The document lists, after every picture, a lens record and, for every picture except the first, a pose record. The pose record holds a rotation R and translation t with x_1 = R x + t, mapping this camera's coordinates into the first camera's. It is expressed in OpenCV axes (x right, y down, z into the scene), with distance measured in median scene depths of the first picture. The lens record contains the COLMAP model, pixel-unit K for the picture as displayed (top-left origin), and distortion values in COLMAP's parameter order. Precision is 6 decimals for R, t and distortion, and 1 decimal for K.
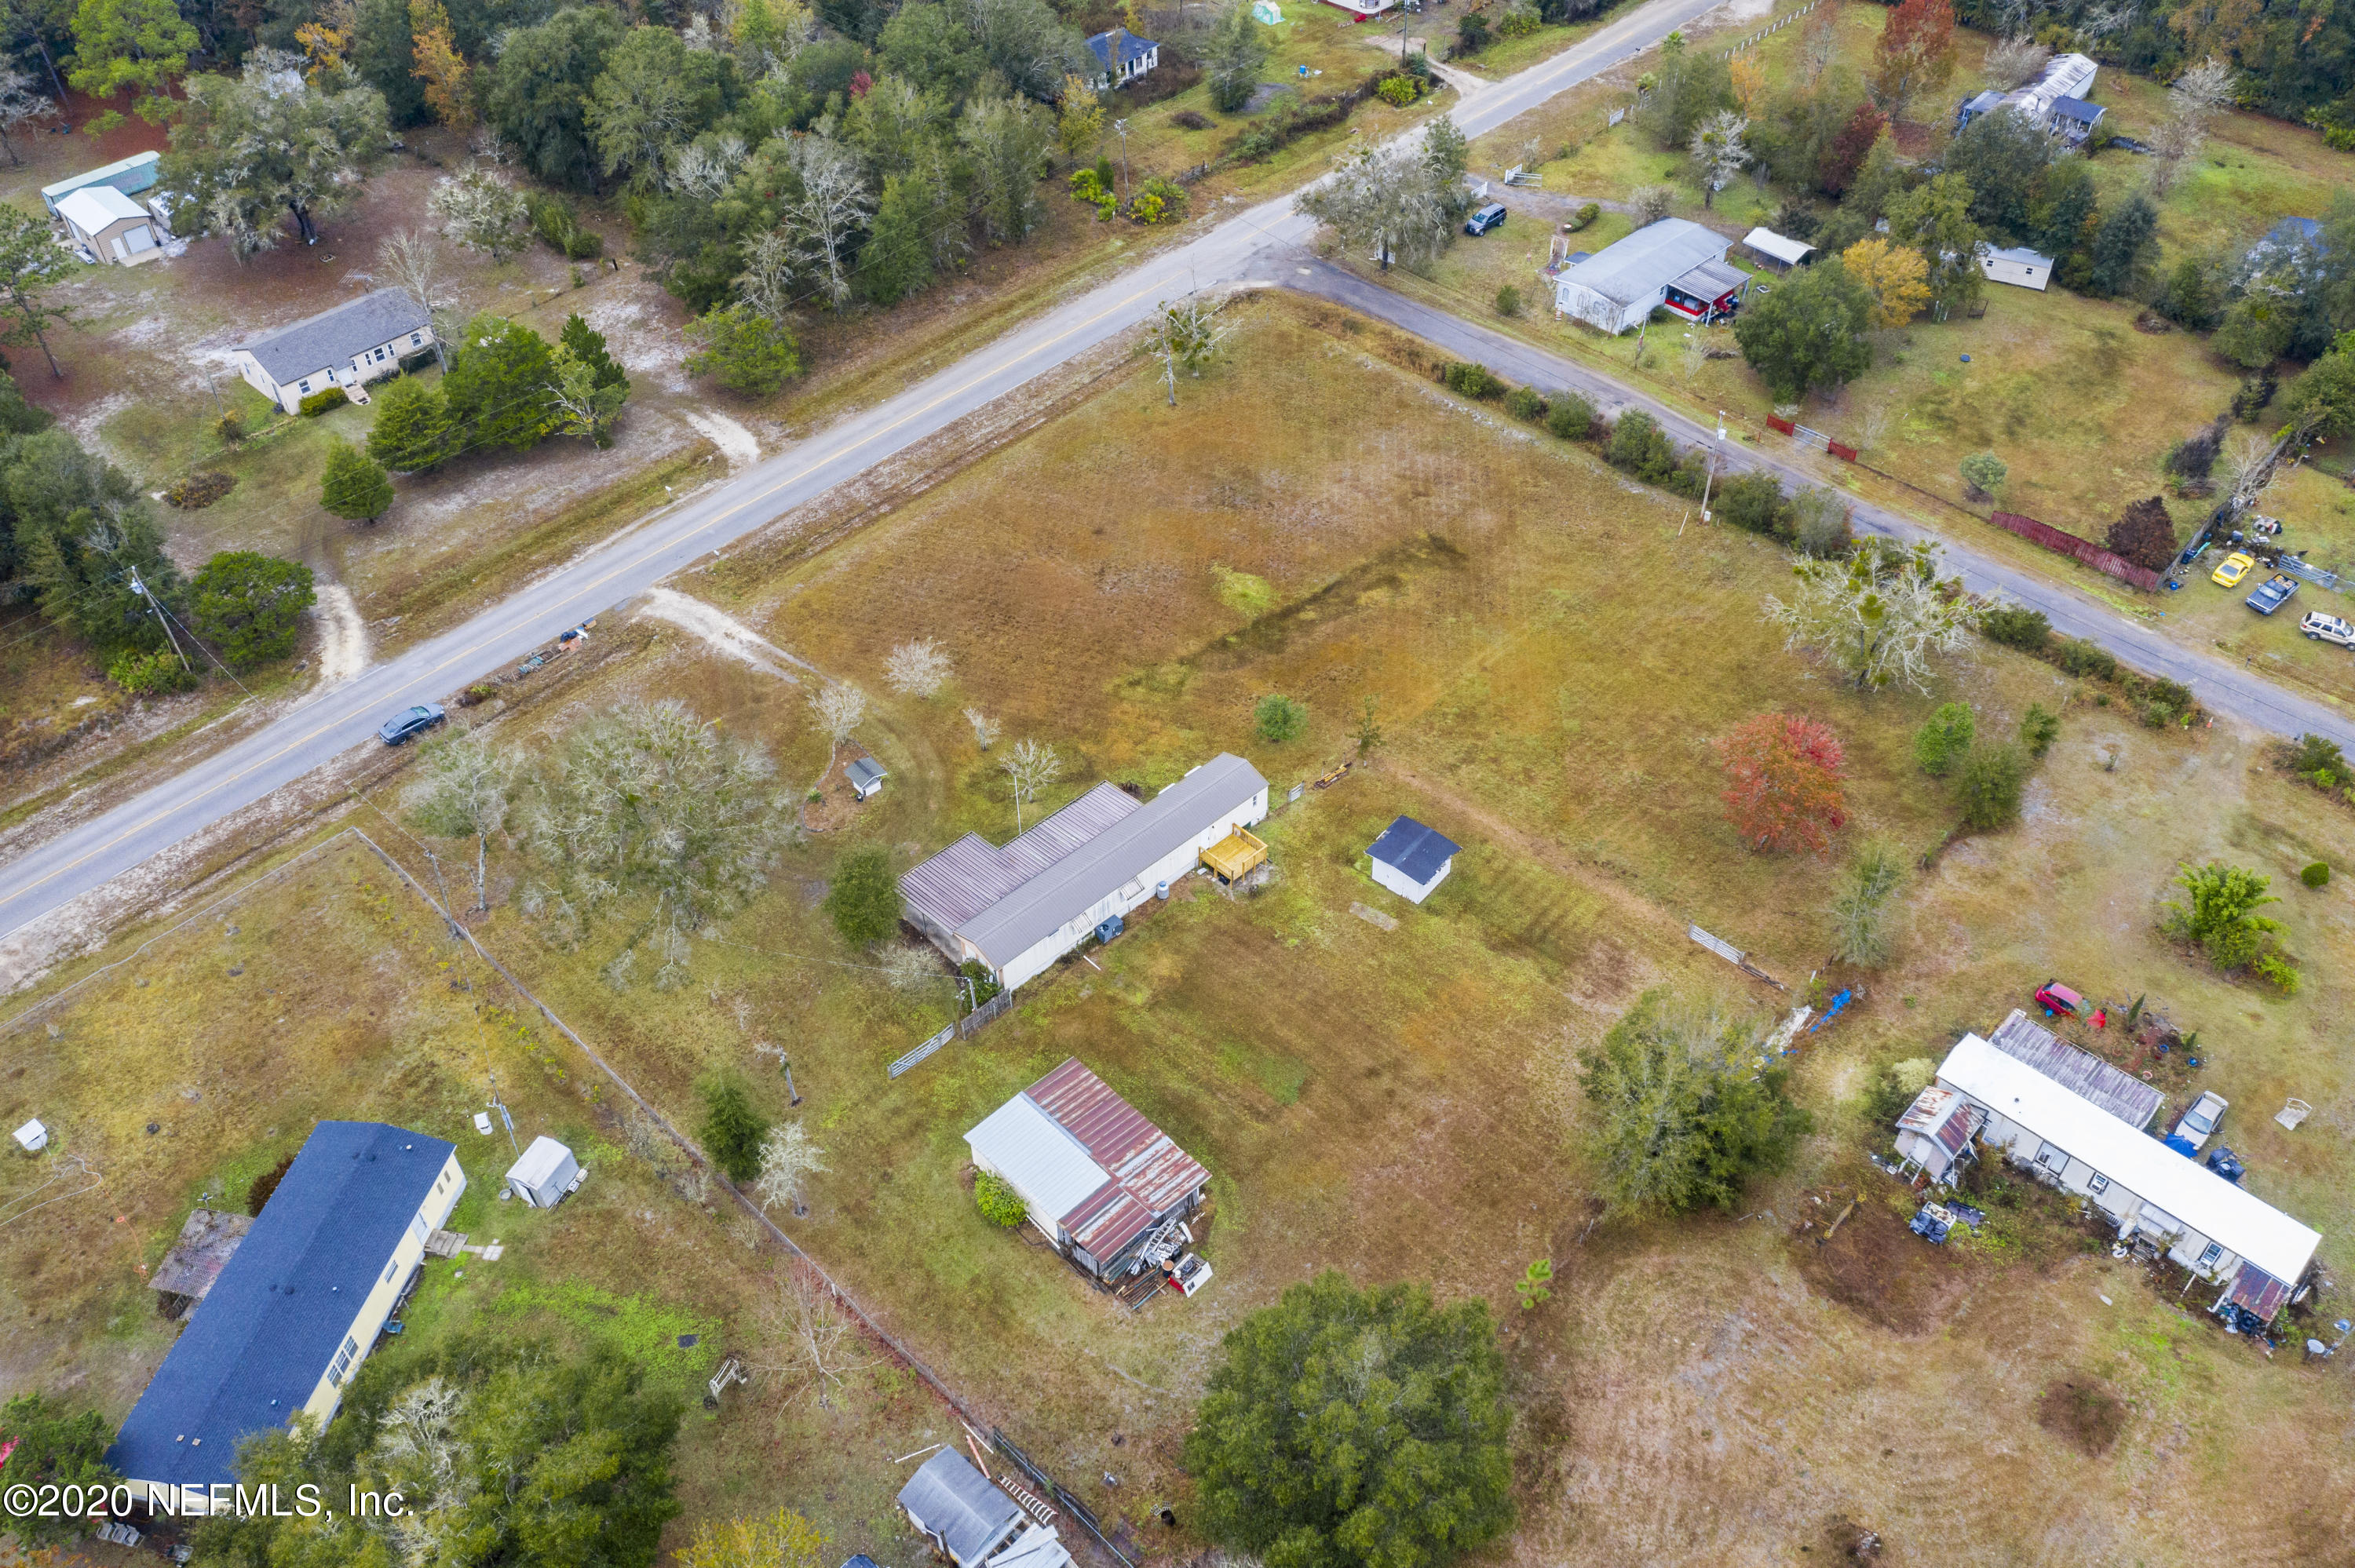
lens RADIAL K [[1868.7, 0, 1179.5], [0, 1868.7, 769.6], [0, 0, 1]] dist [-0.021325, 0.010309]
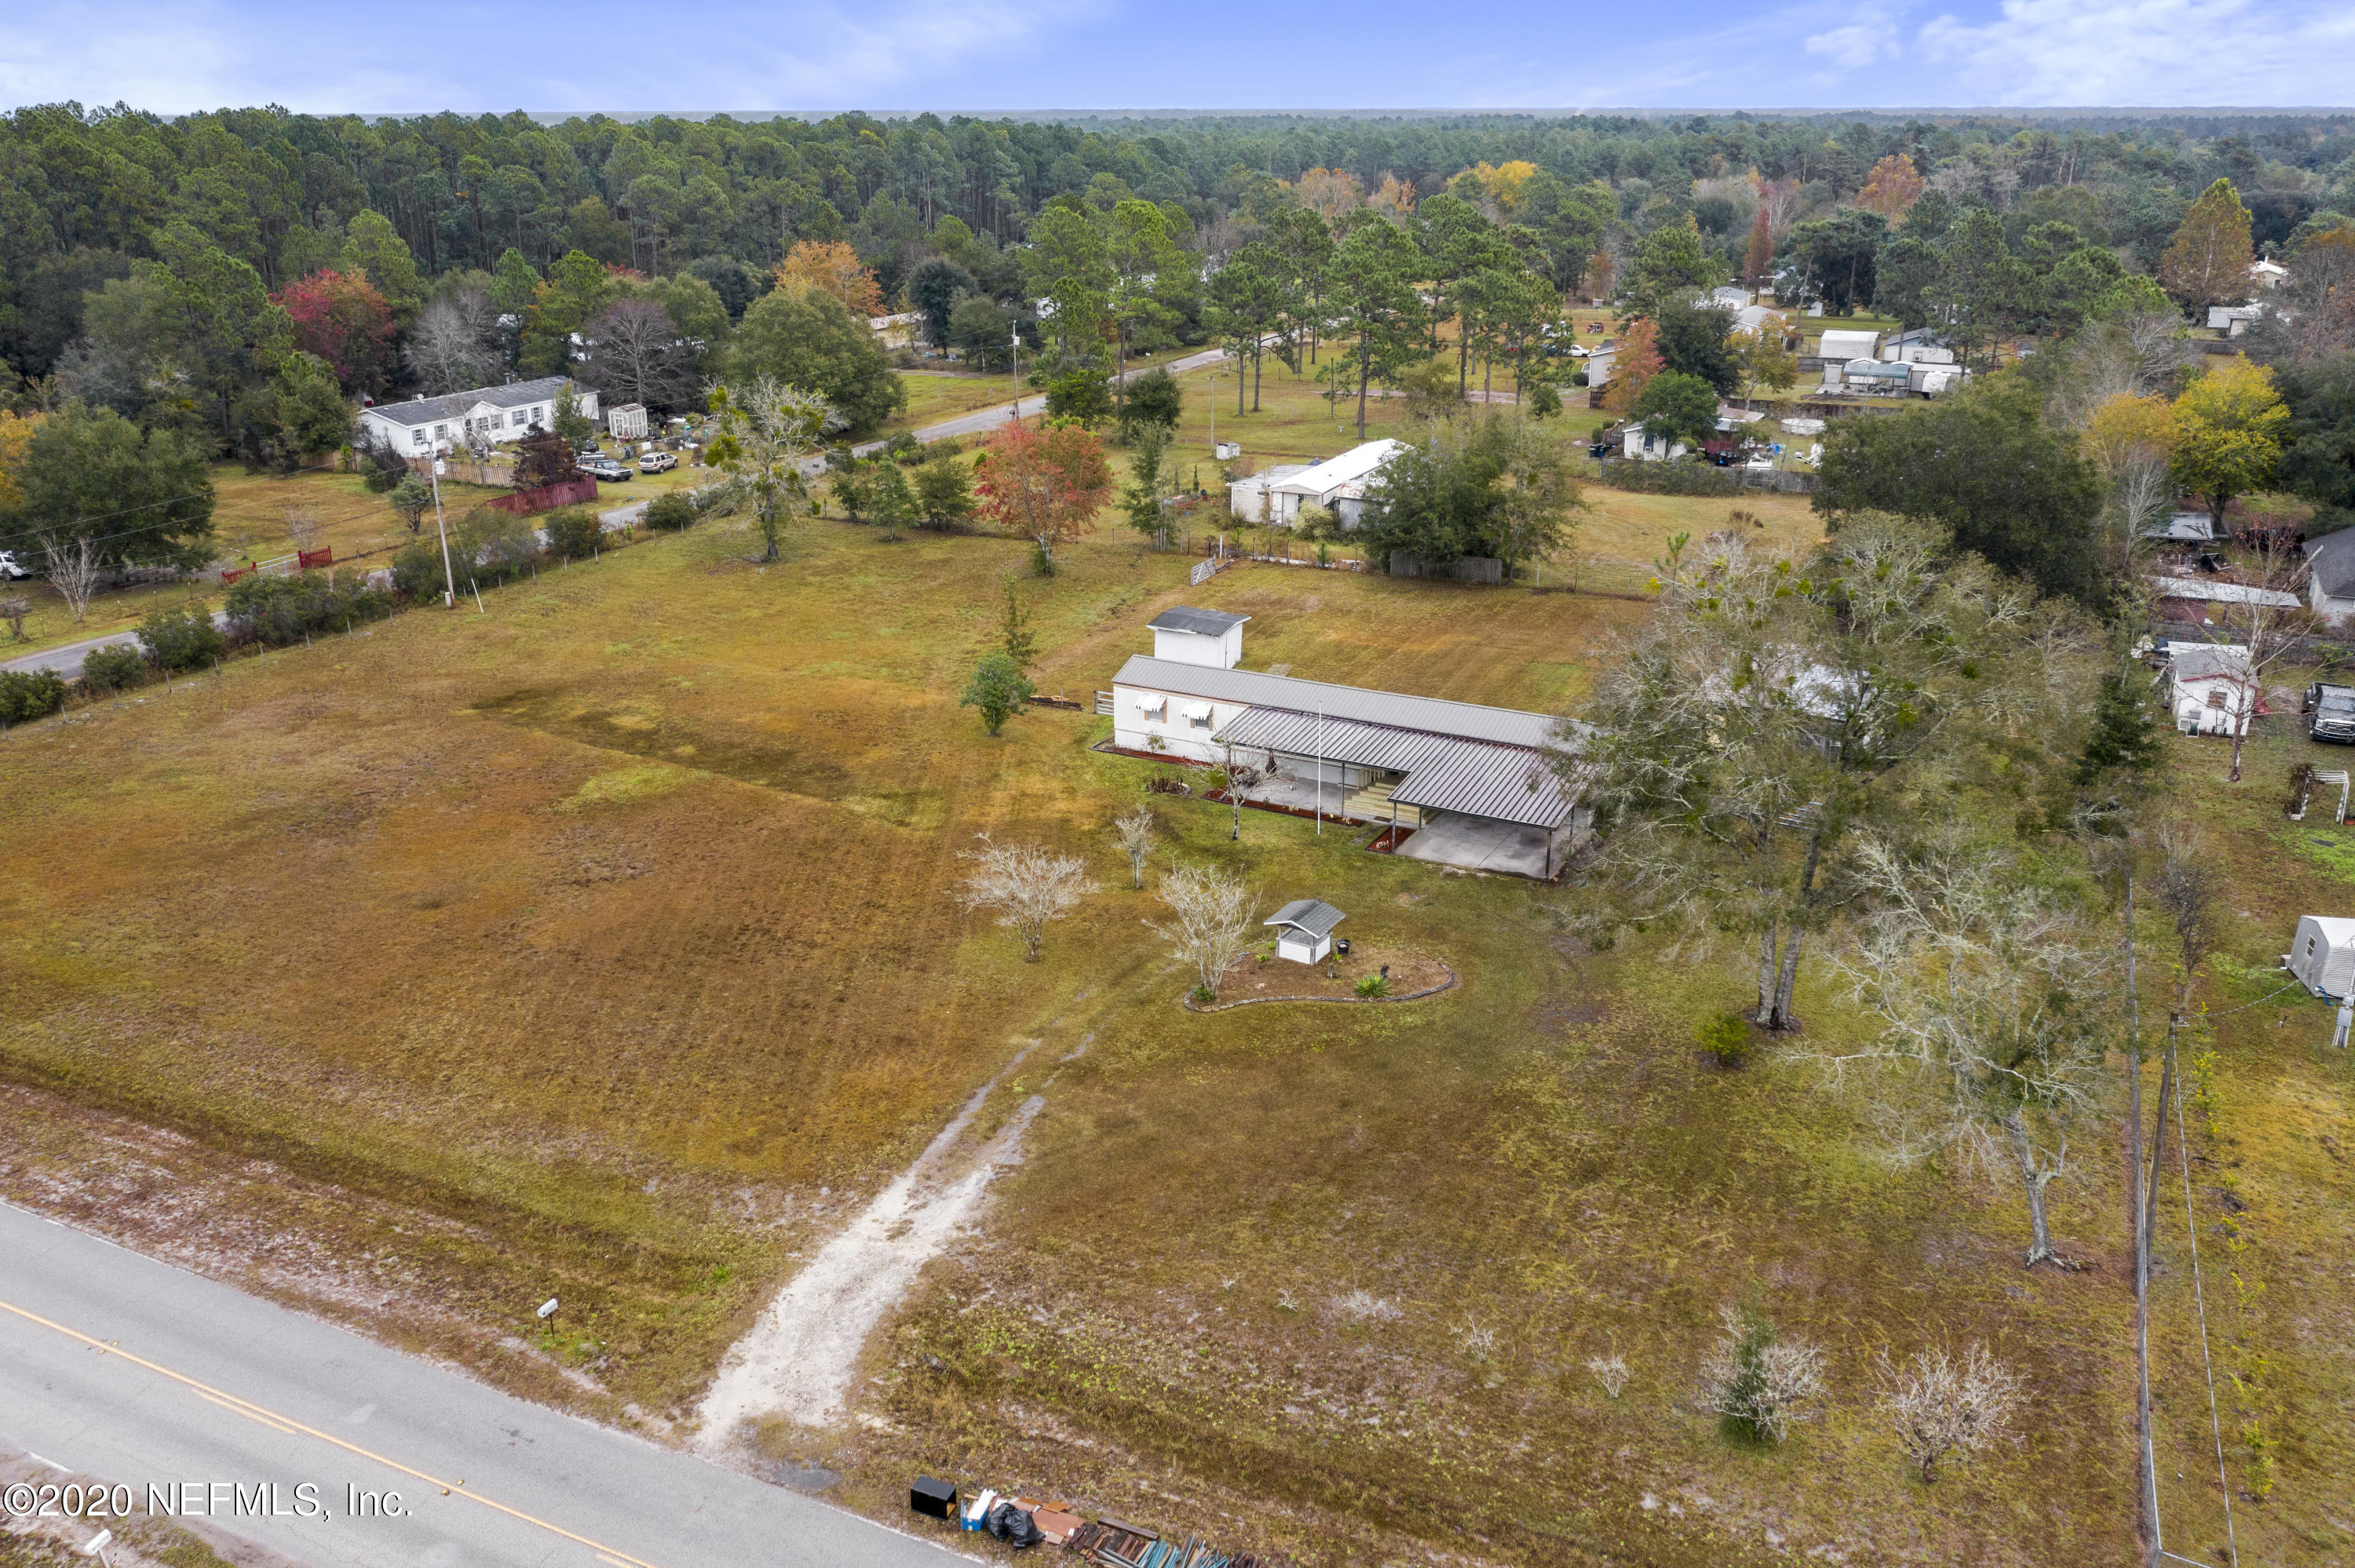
lens RADIAL K [[1868.7, 0, 1179.5], [0, 1868.7, 769.6], [0, 0, 1]] dist [-0.021325, 0.010309]
pose [[-0.311816, -0.306804, 0.899245, -0.491995], [0.656272, 0.614851, 0.437339, -0.220096], [-0.687079, 0.726519, 0.009627, 0.800272]]
